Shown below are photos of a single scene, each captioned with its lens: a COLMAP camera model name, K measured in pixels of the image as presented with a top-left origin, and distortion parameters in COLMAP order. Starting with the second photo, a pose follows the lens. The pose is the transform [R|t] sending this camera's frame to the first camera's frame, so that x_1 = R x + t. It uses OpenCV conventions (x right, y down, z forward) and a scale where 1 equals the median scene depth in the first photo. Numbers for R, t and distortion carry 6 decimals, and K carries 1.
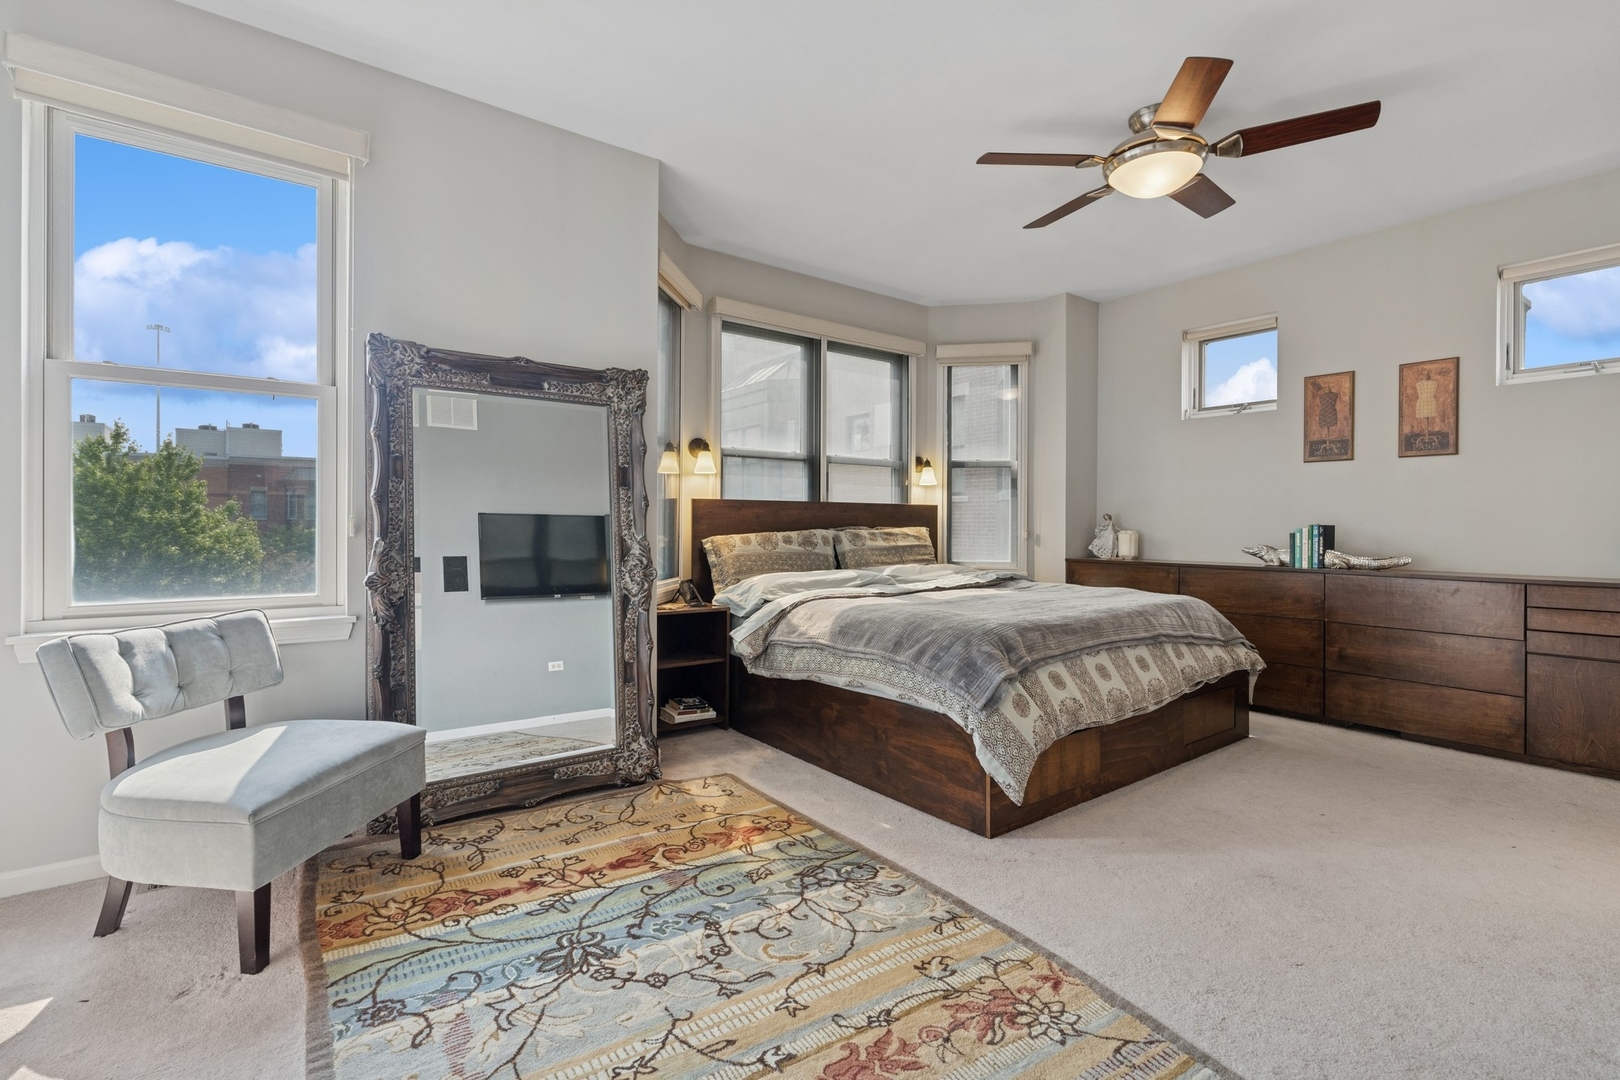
lens RADIAL K [[743.9, 0, 797.1], [0, 743.9, 530.9], [0, 0, 1]] dist [-0.004738, 0.001589]
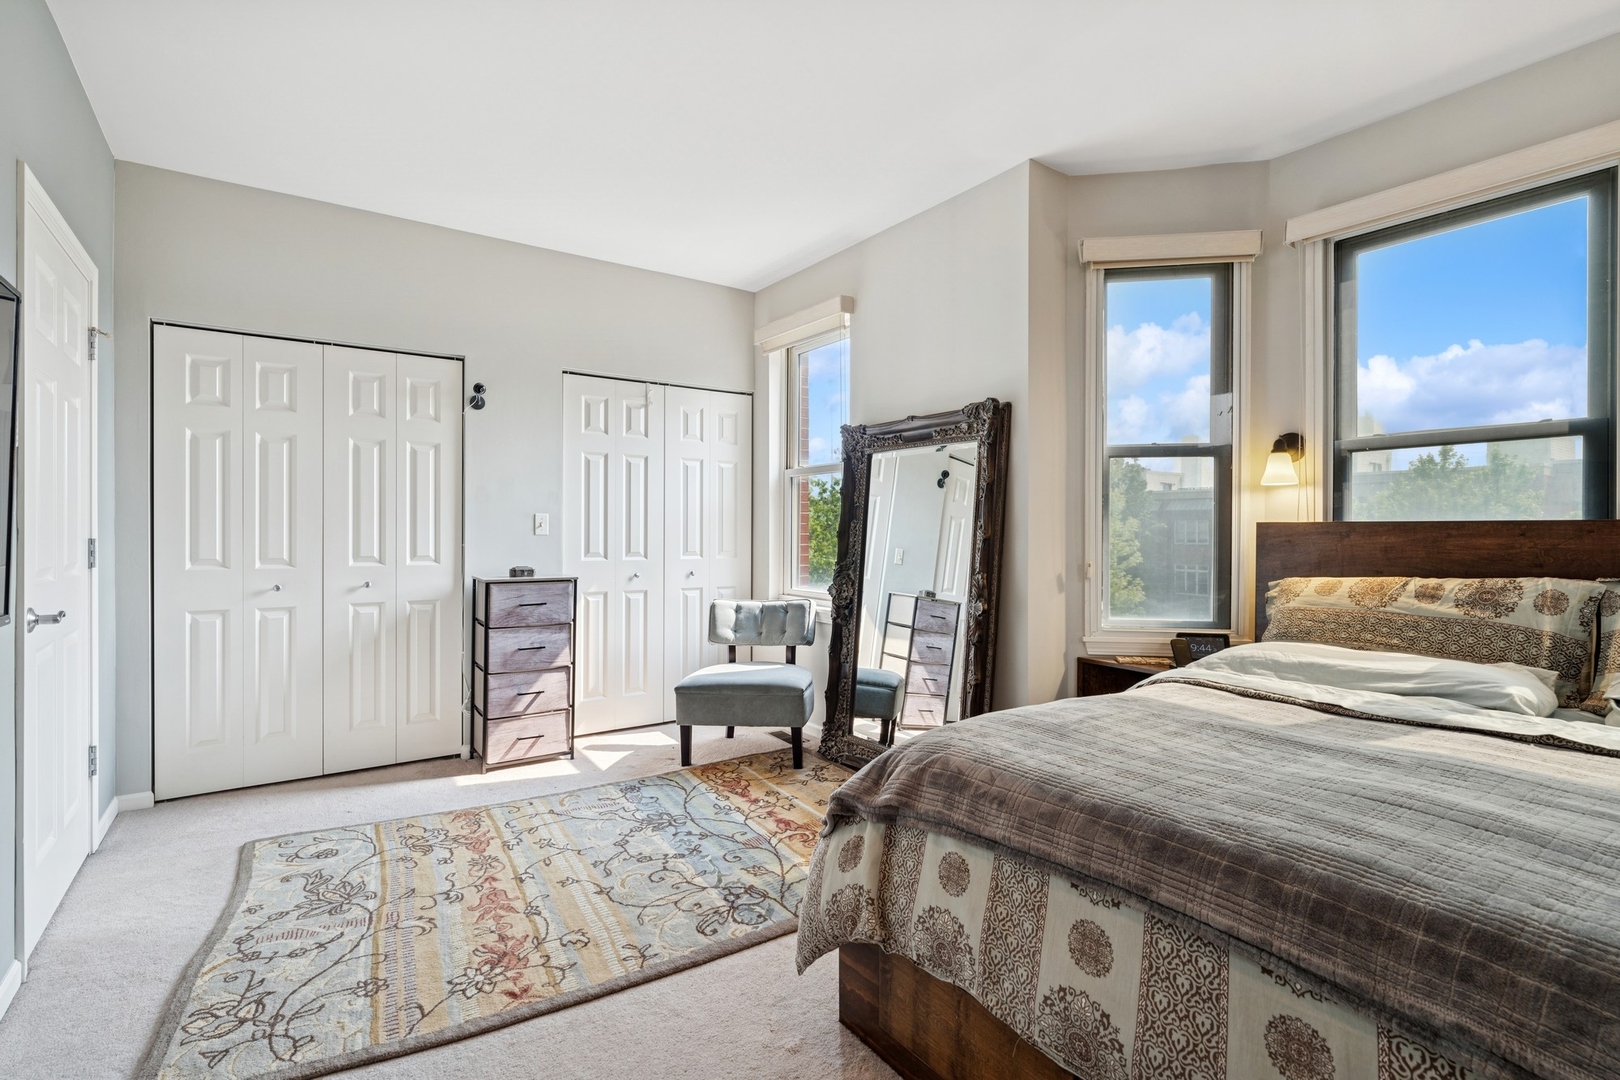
lens RADIAL K [[743.9, 0, 798.1], [0, 743.9, 536.4], [0, 0, 1]] dist [-0.004738, 0.001589]
pose [[-0.027818, 0.004919, -0.999601, 1.139943], [-0.012033, 0.999914, 0.005255, -0.056842], [0.999541, 0.012174, -0.027757, 1.154090]]
